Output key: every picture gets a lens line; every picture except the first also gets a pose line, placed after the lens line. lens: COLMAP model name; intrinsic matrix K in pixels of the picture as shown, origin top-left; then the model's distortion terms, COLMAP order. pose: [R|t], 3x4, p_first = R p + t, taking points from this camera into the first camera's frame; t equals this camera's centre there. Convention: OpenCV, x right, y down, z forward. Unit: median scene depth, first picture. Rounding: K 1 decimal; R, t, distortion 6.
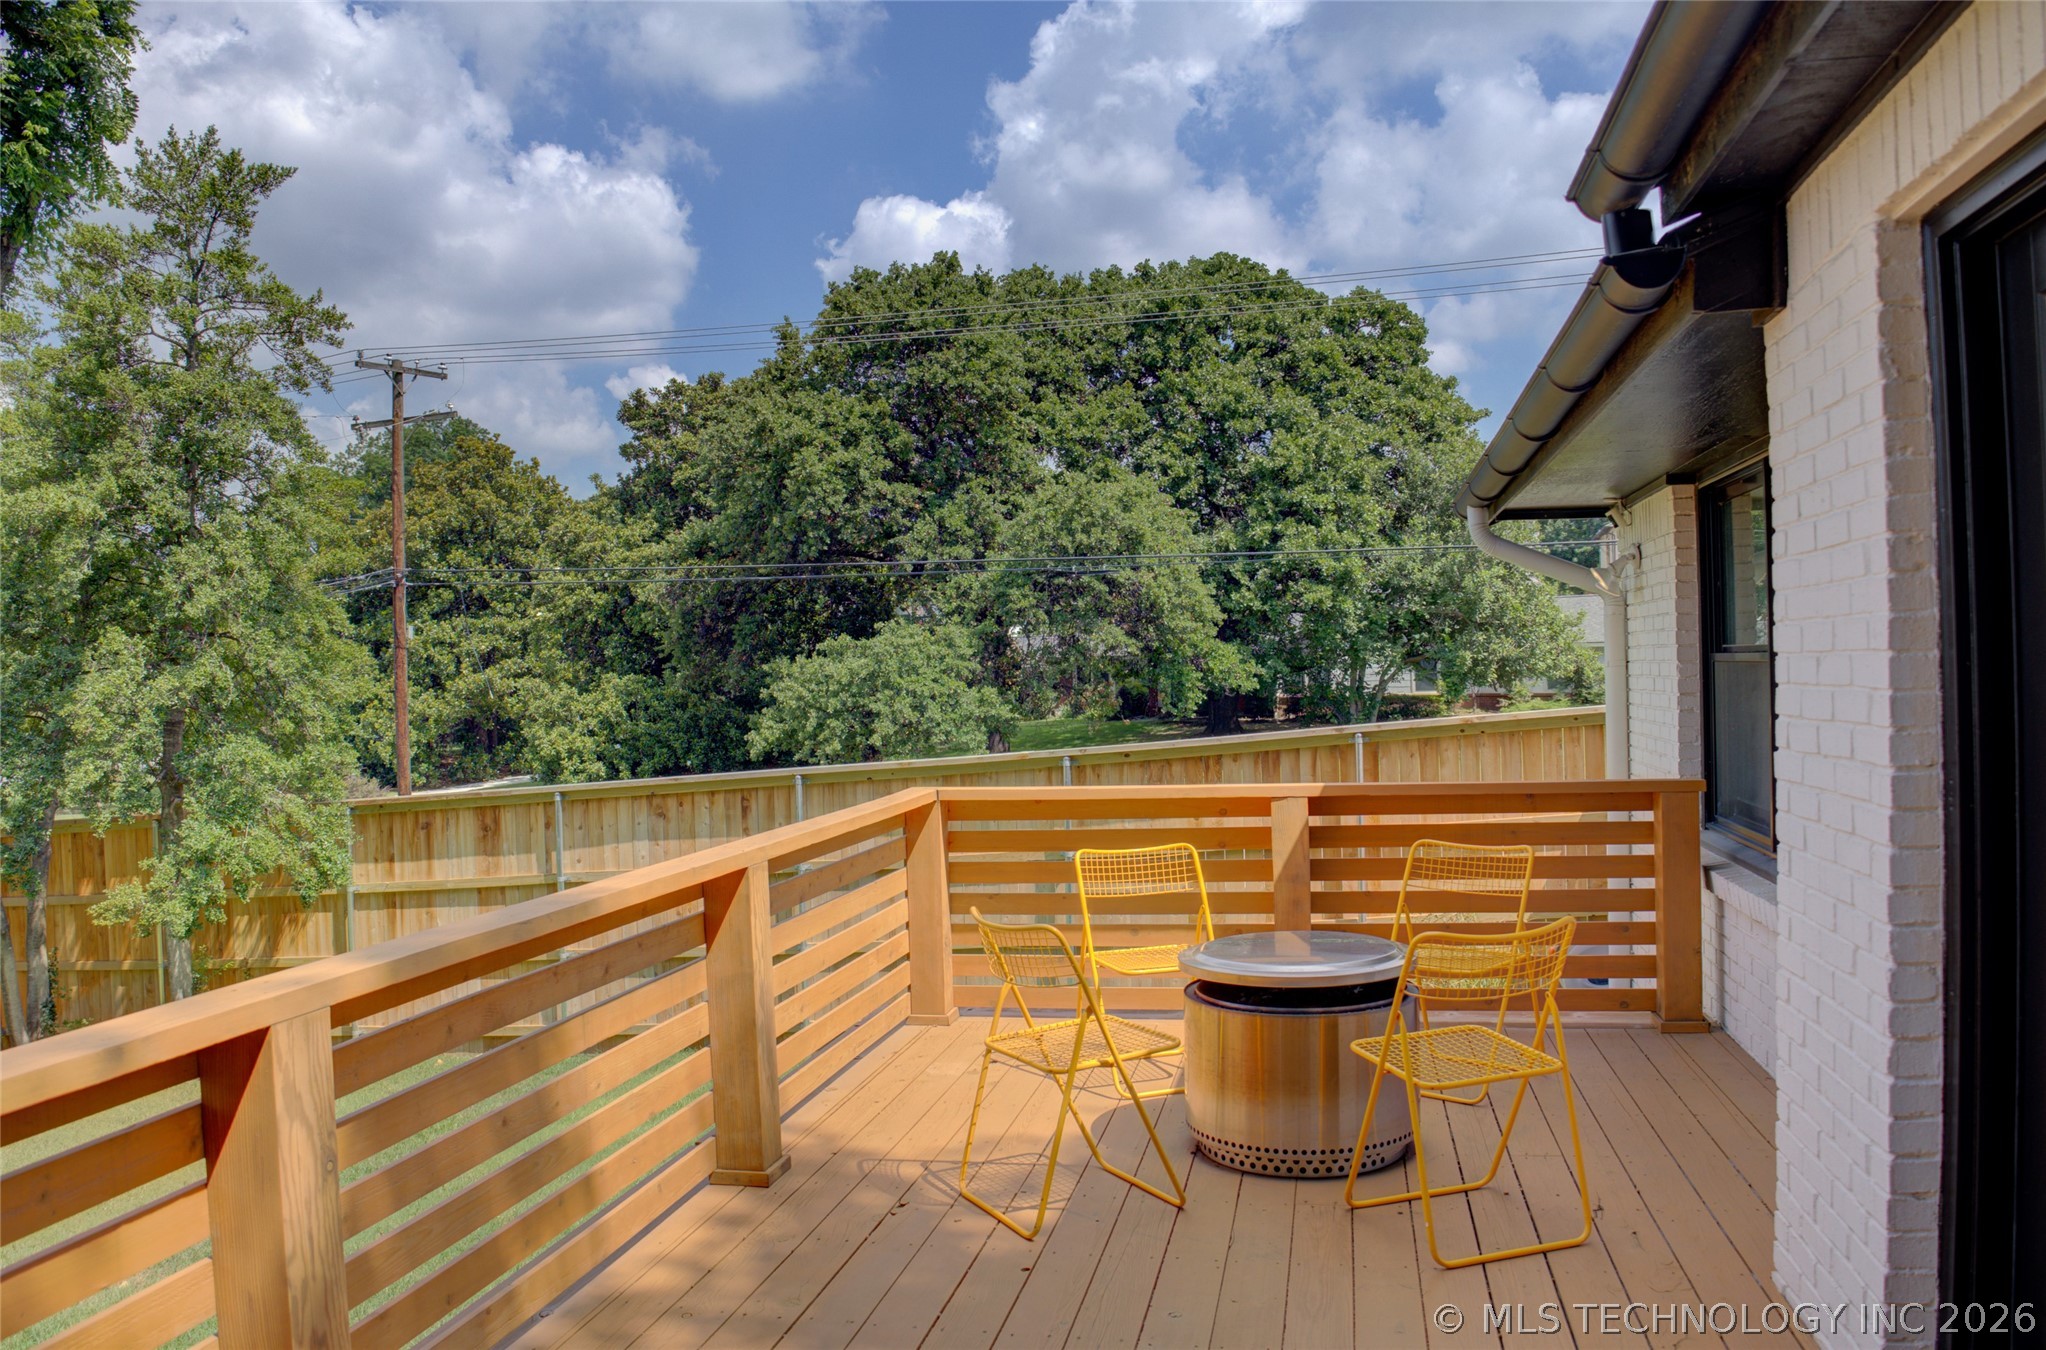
lens RADIAL K [[1536.2, 0, 1023.0], [0, 1536.2, 675.0], [0, 0, 1]] dist [-0.172491, -0.000641]
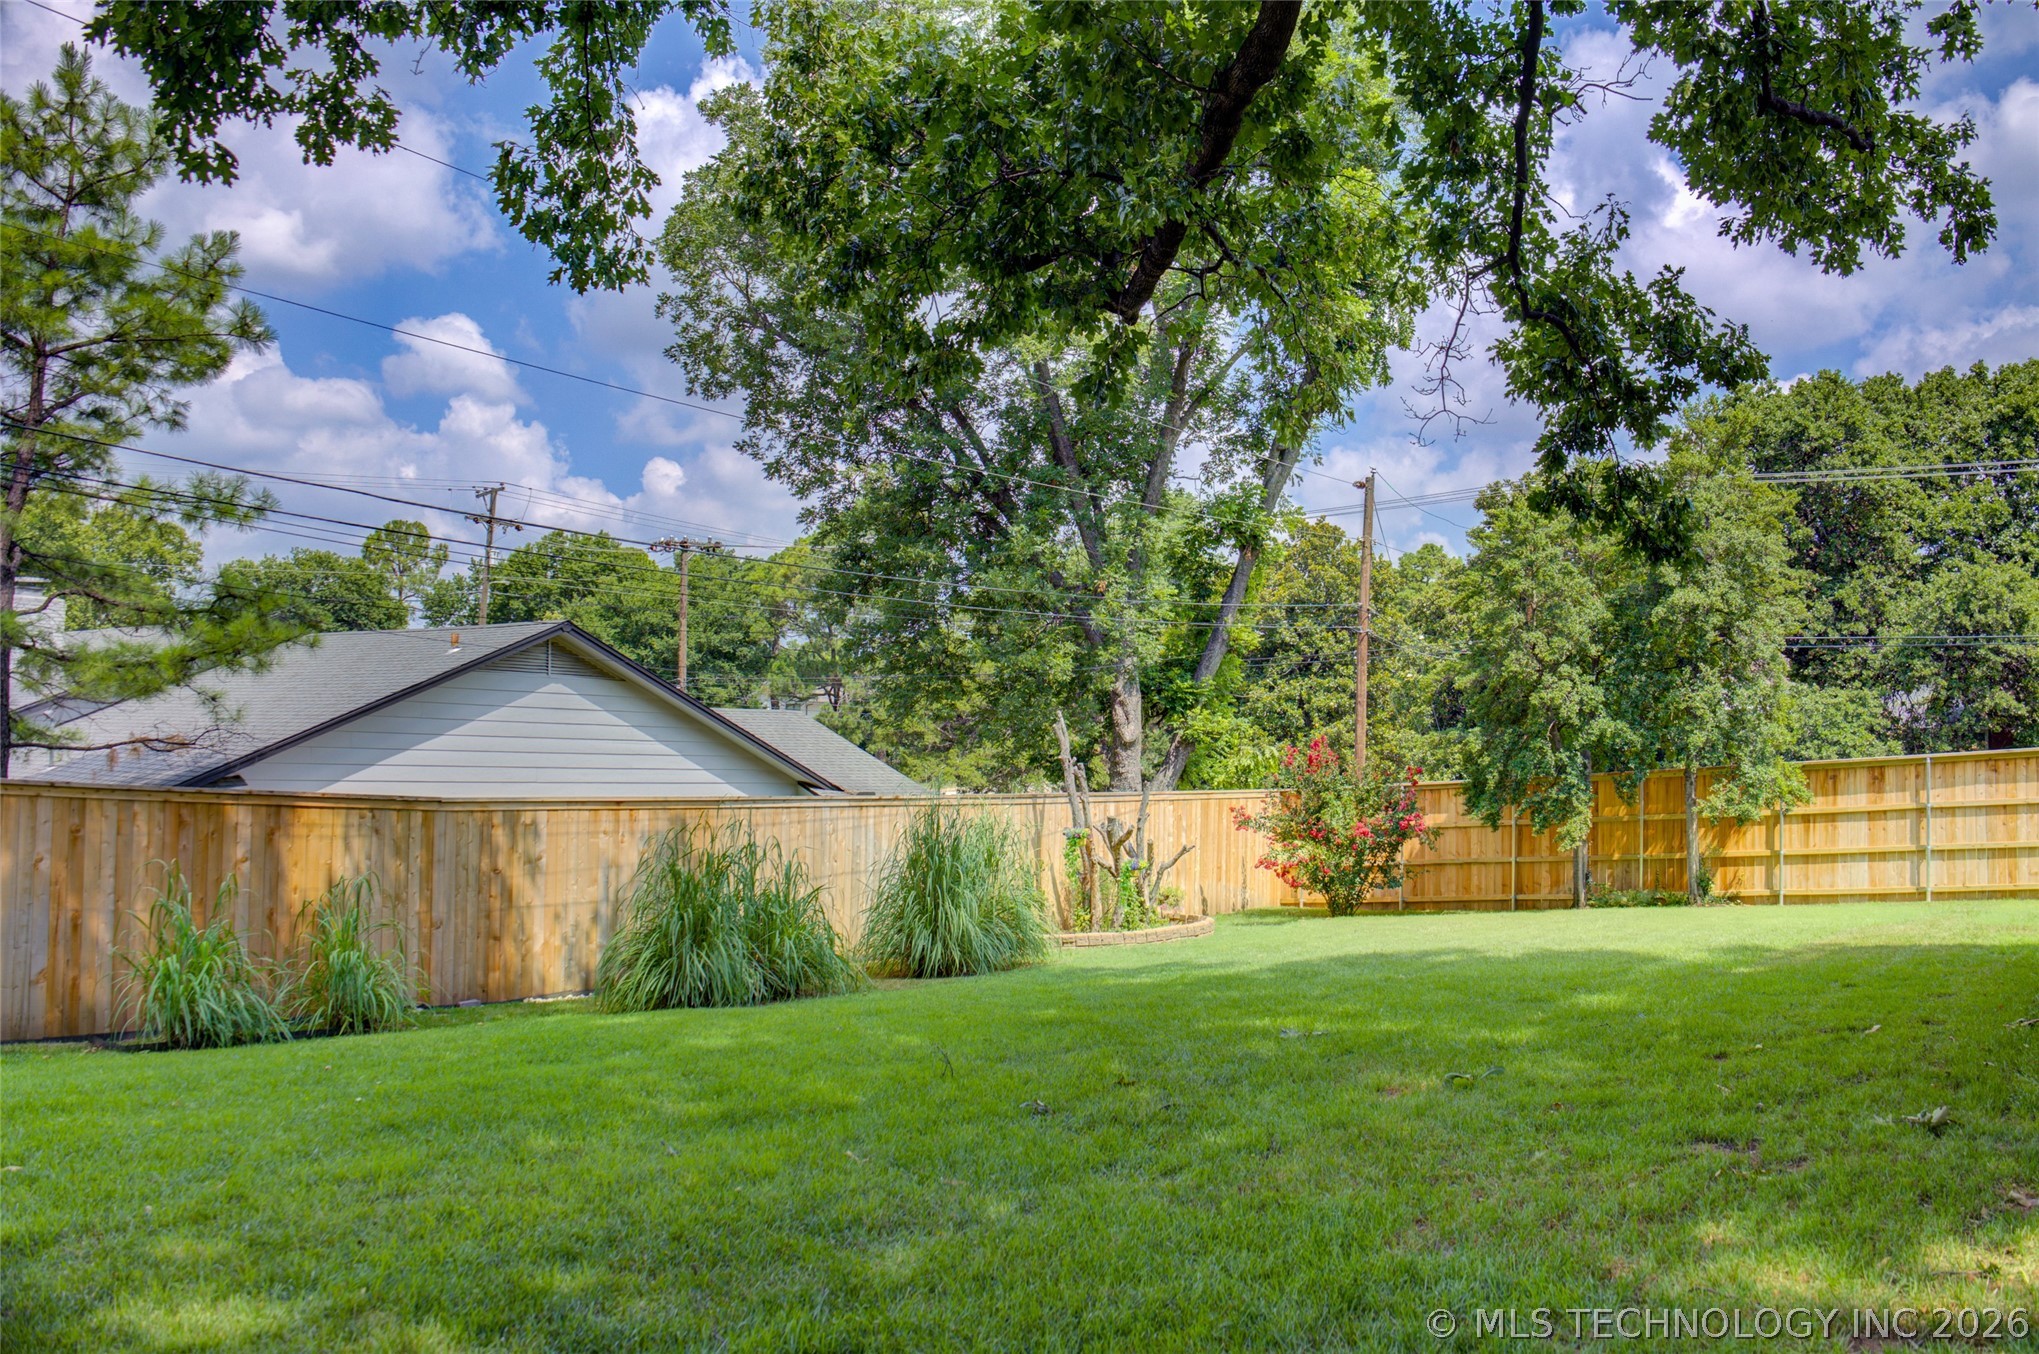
lens RADIAL K [[1681.1, 0, 1065.6], [0, 1681.1, 670.8], [0, 0, 1]] dist [-0.099995, 0.038447]
pose [[0.948746, 0.017522, -0.315554, -0.201371], [-0.033771, 0.998366, -0.046101, 0.029539], [0.314231, 0.054395, 0.947787, -0.364266]]
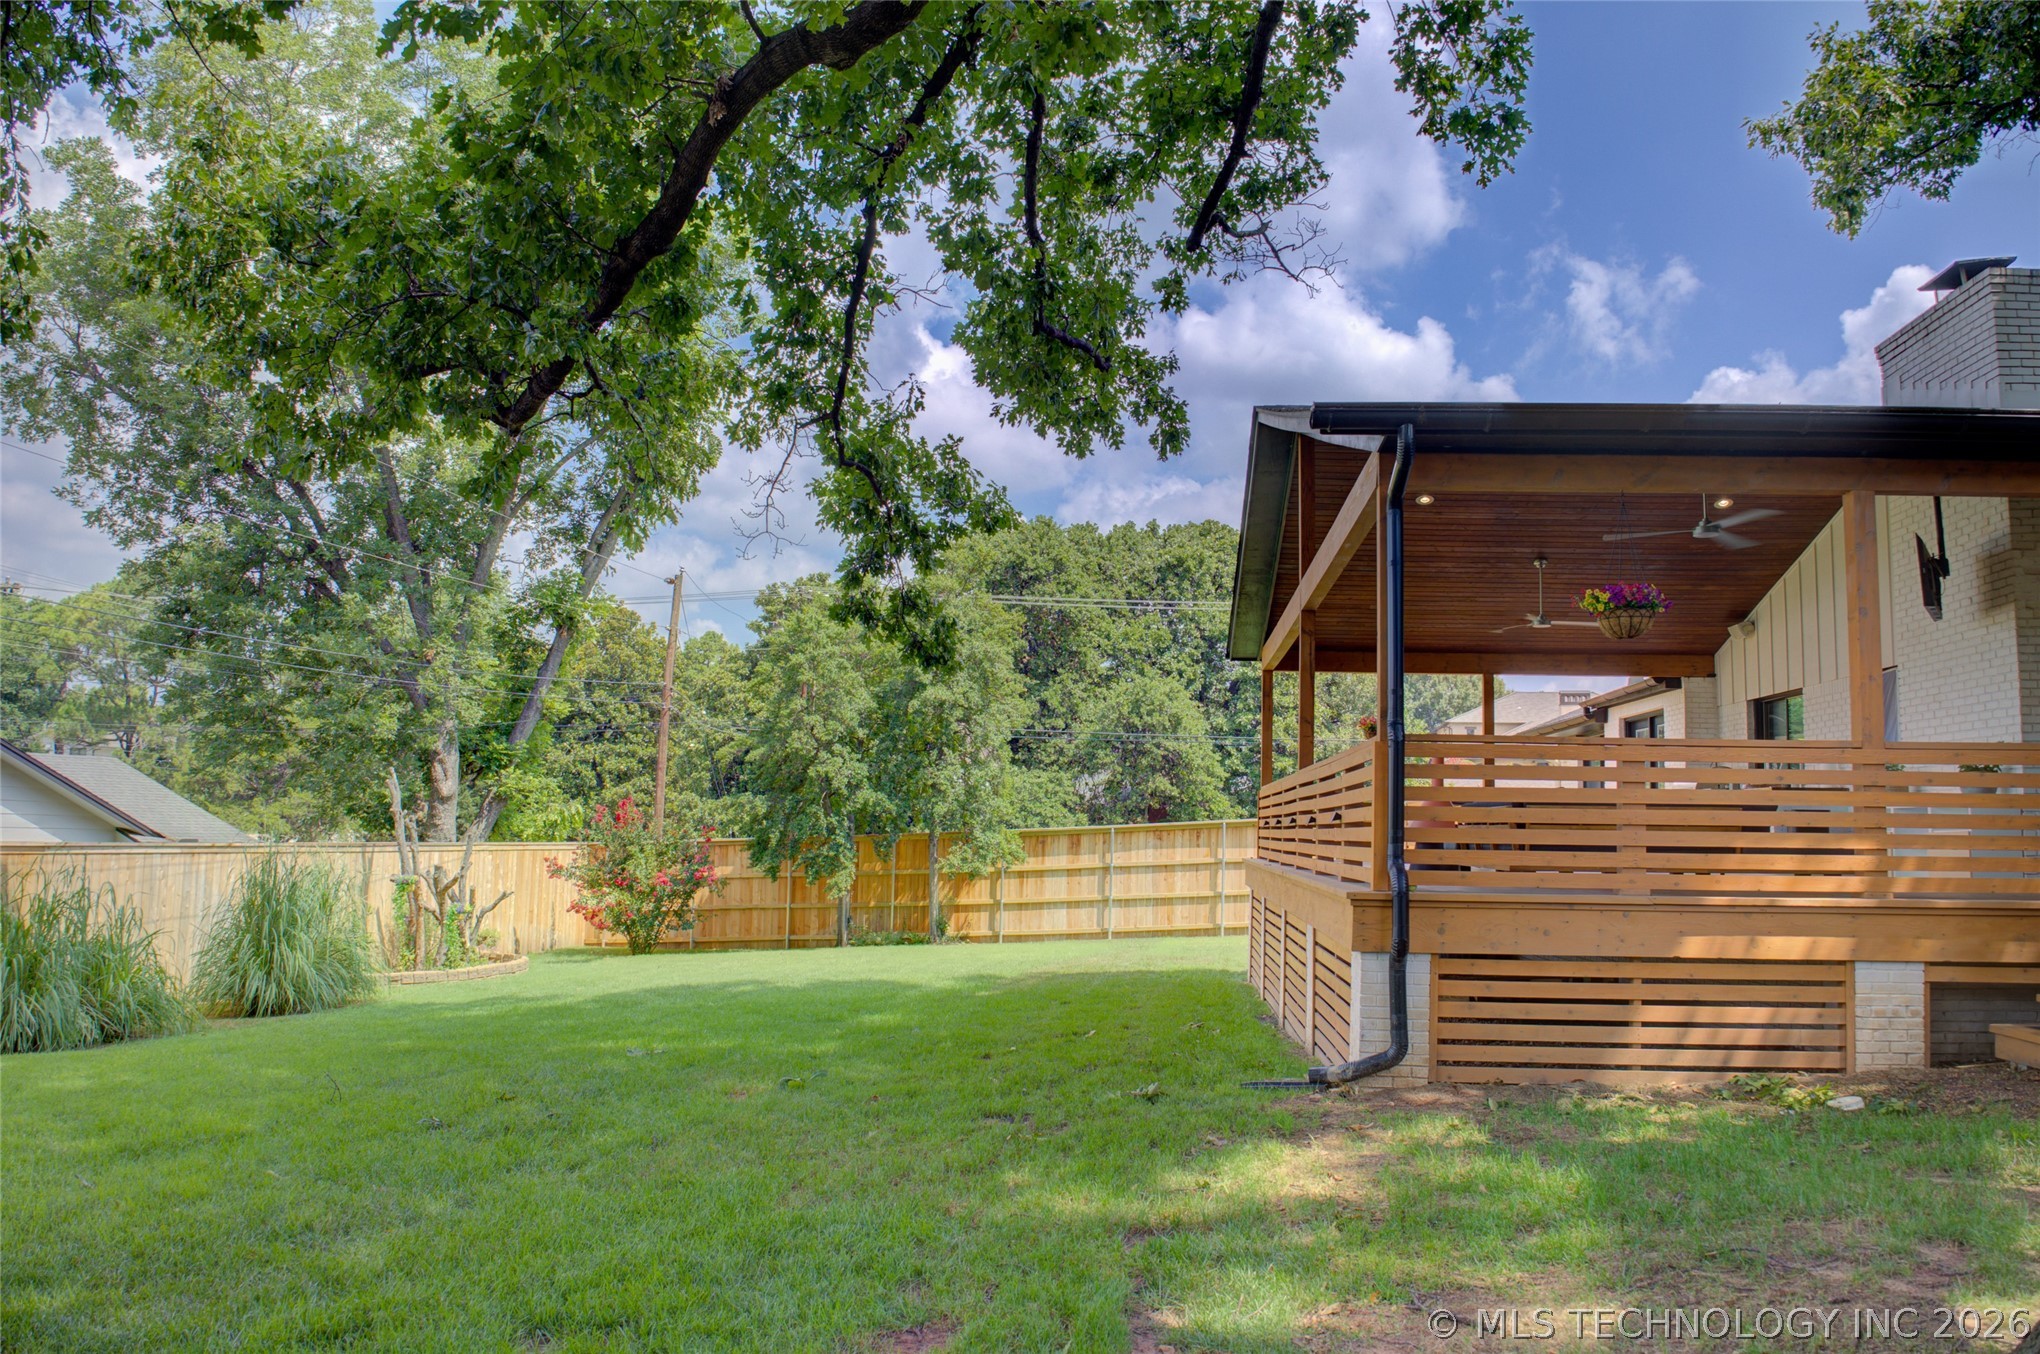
lens RADIAL K [[1473.9, 0, 1020.0], [0, 1473.9, 677.0], [0, 0, 1]] dist [-0.130665, 0.135055]
pose [[0.992416, 0.062515, 0.105838, -0.211869], [-0.051059, 0.992873, -0.107688, 0.029357], [-0.111816, 0.101468, 0.988535, -0.382894]]
